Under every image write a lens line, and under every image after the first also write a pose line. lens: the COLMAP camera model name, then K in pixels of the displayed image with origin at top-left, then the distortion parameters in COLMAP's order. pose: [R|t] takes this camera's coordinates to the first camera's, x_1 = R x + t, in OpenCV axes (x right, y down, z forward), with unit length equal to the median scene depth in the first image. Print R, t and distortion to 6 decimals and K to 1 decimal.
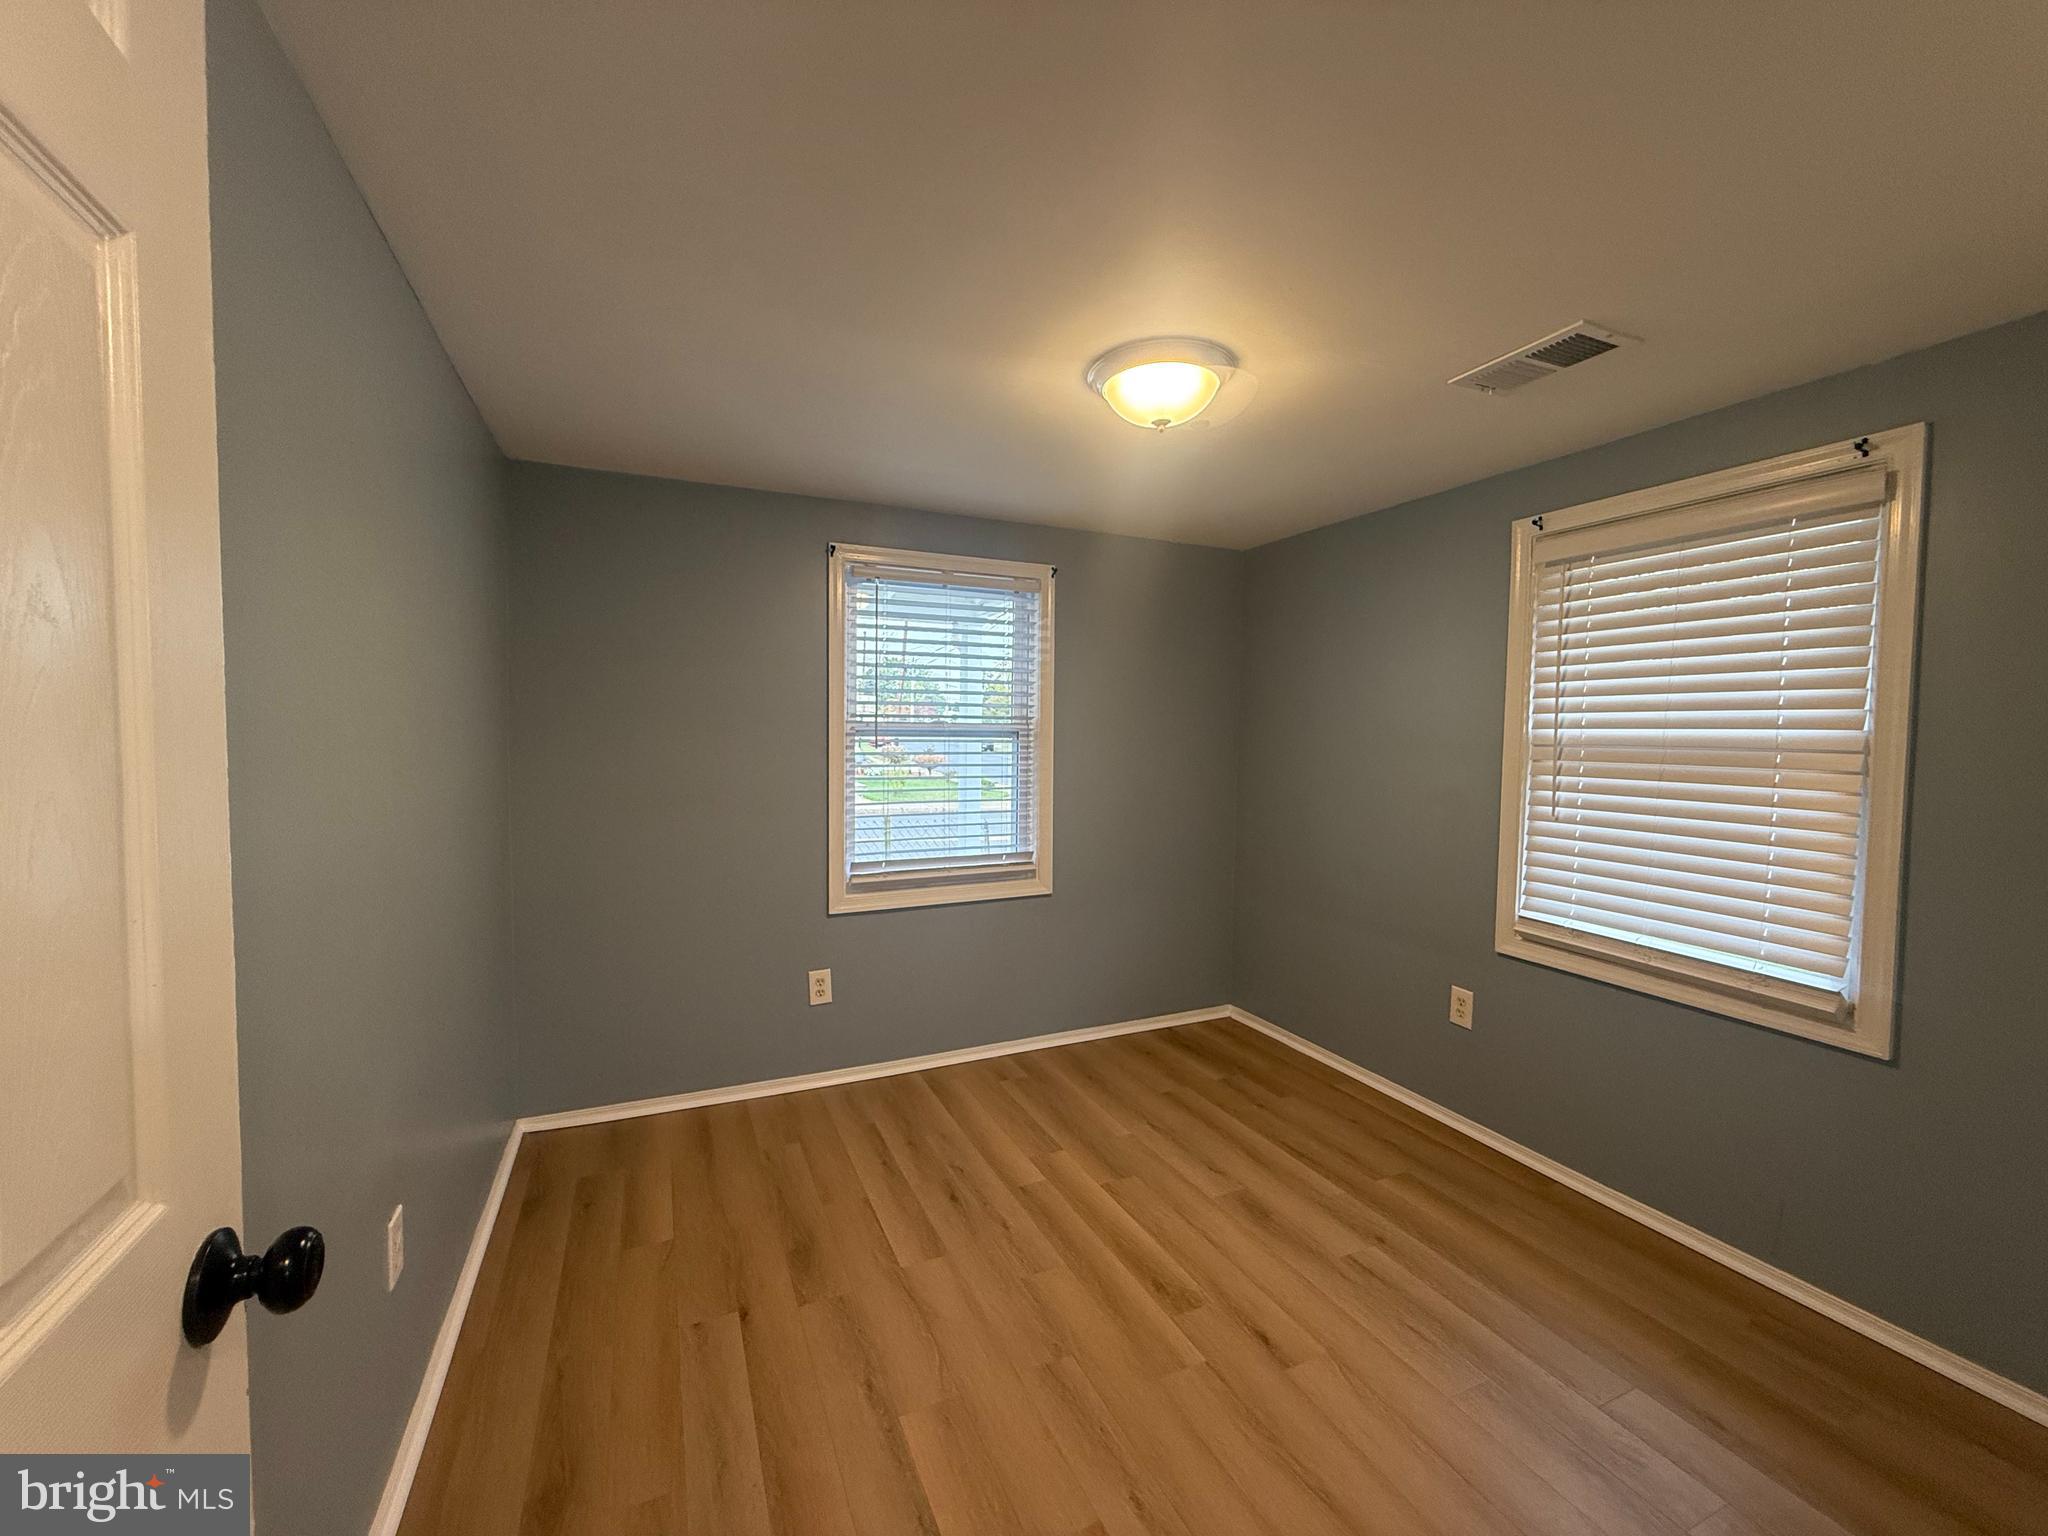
lens RADIAL K [[814.6, 0, 1024.0], [0, 814.6, 768.0], [0, 0, 1]] dist [-0.002584, -0.000101]
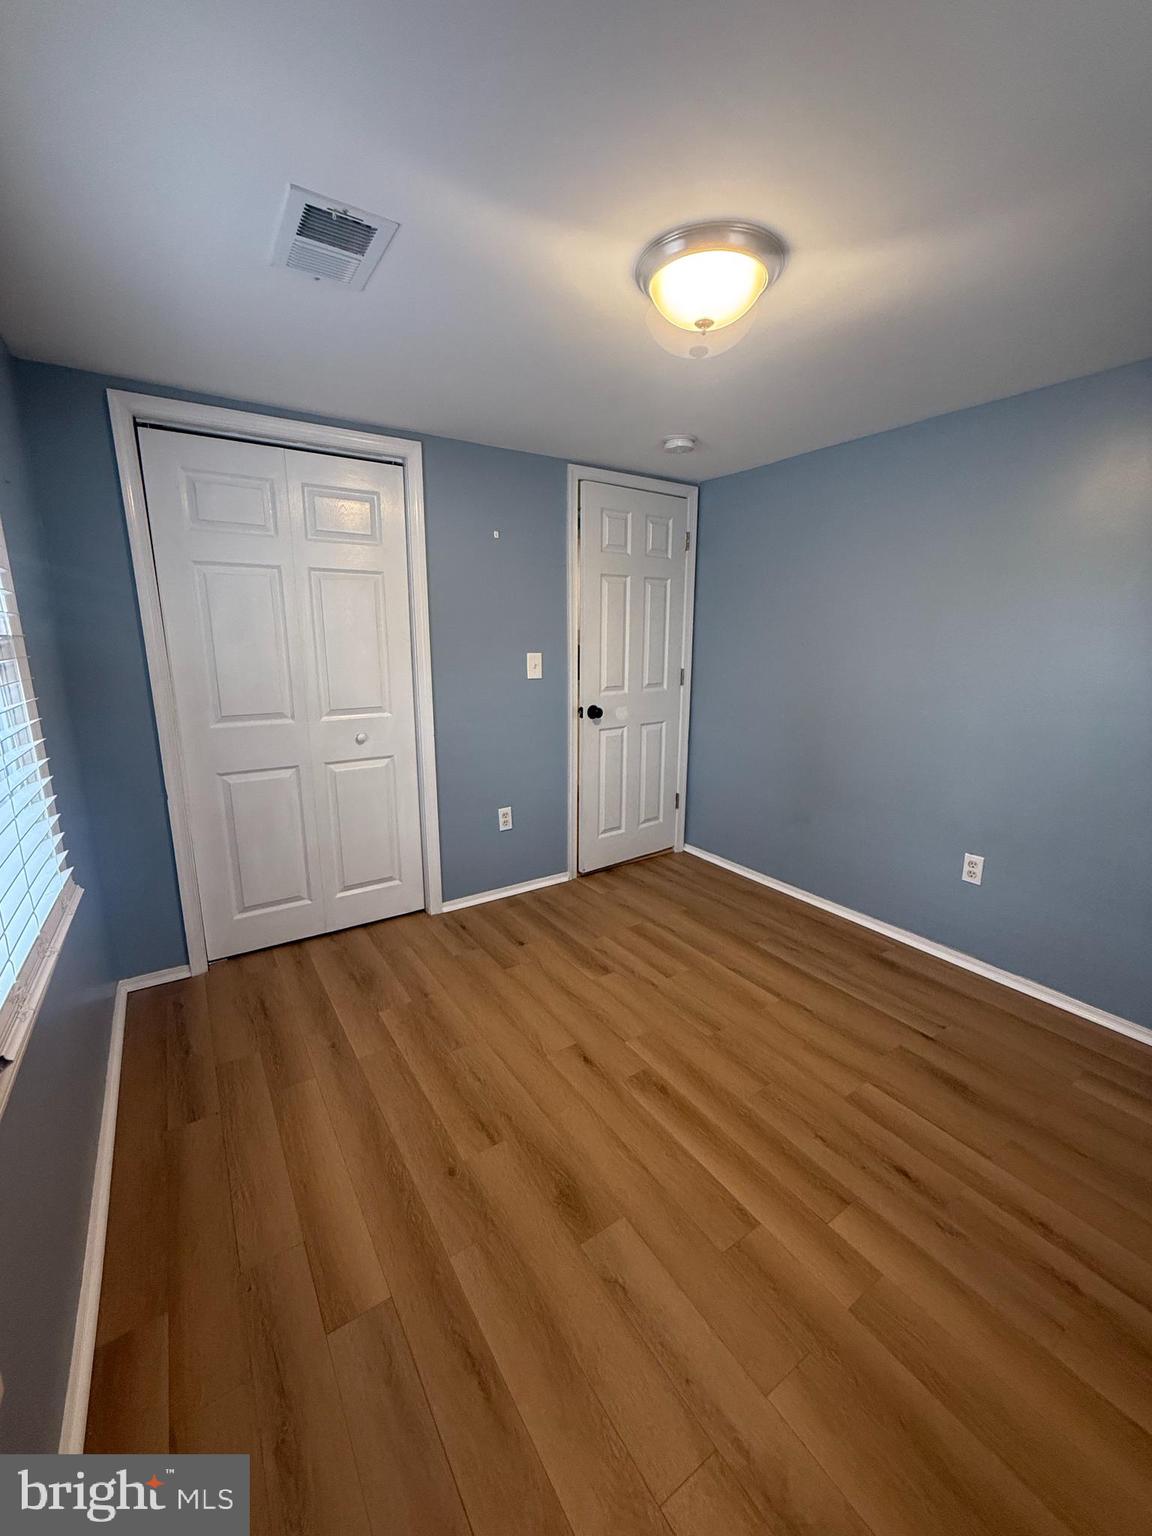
lens RADIAL K [[610.9, 0, 576.0], [0, 610.9, 768.0], [0, 0, 1]] dist [-0.002584, -0.000101]
pose [[-0.987581, 0.021224, -0.155673, 0.411168], [-0.019397, 0.966782, 0.254865, -0.073927], [0.155911, 0.254720, -0.954363, 1.658694]]
